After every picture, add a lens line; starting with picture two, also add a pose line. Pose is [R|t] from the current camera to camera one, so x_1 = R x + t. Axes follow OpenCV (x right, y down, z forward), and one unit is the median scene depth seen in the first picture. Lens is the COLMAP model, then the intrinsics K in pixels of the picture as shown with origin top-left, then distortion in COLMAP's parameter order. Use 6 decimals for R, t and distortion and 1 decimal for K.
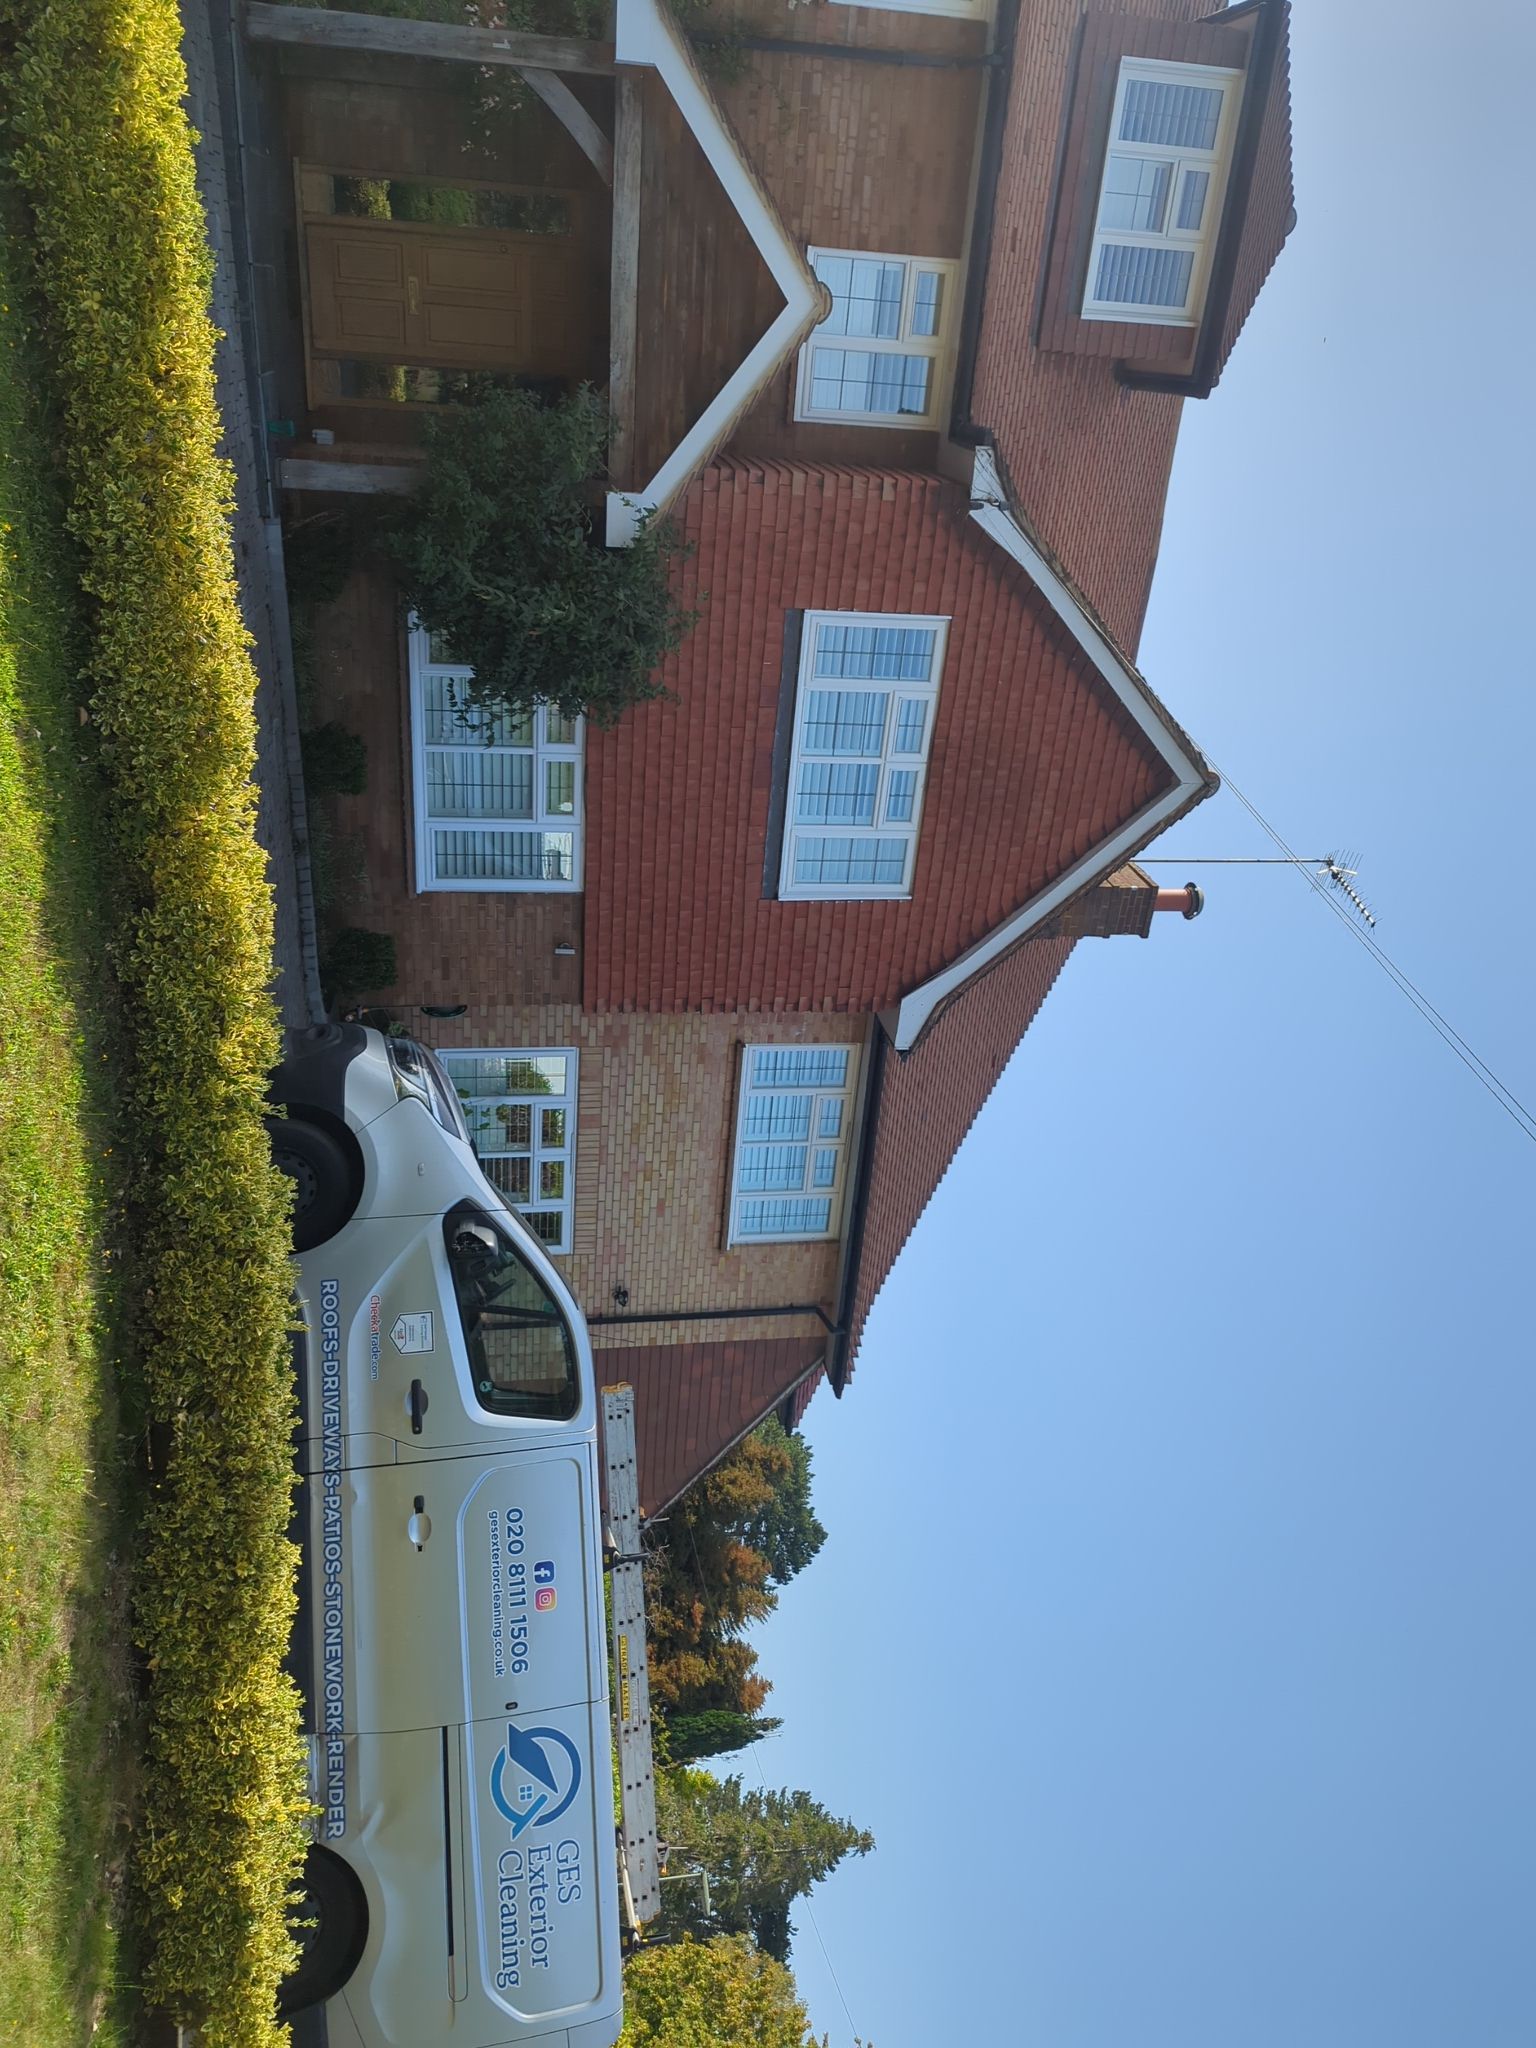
lens RADIAL K [[1536.6, 0, 768.0], [0, 1536.6, 1024.0], [0, 0, 1]] dist [0.300465, 0.000533]
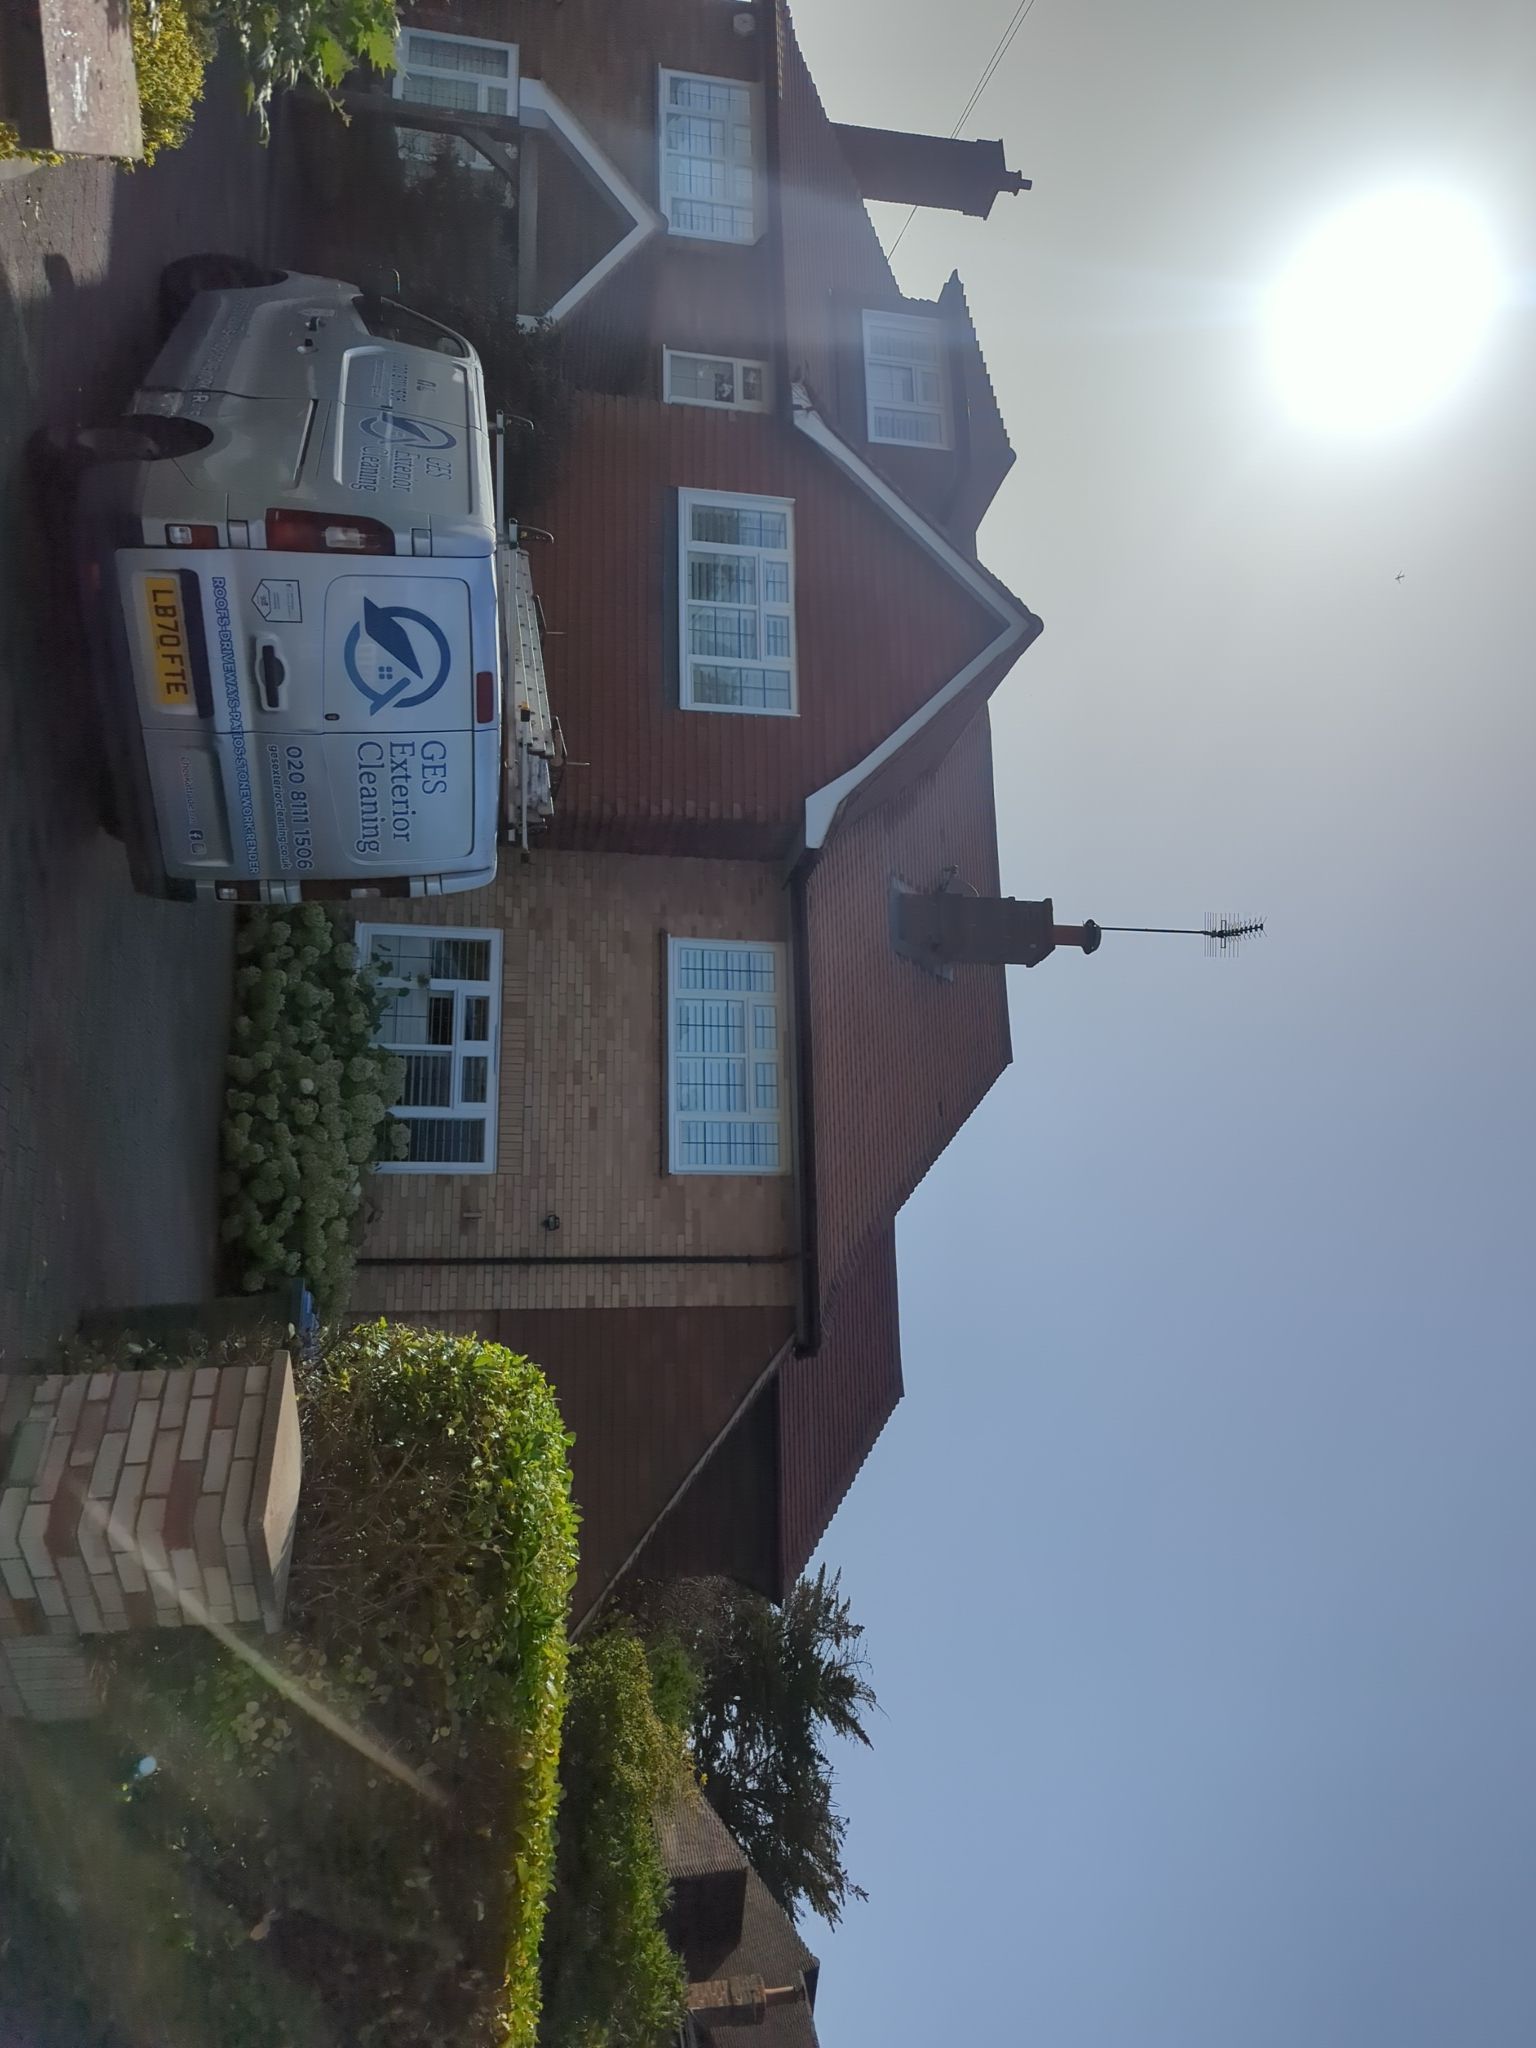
lens RADIAL K [[1442.6, 0, 768.0], [0, 1442.6, 1024.0], [0, 0, 1]] dist [0.187701, -0.000064]
pose [[0.994612, -0.093416, 0.044943, 0.001427], [0.098848, 0.724019, -0.682660, 0.701890], [0.031232, 0.683425, 0.729353, 0.340976]]
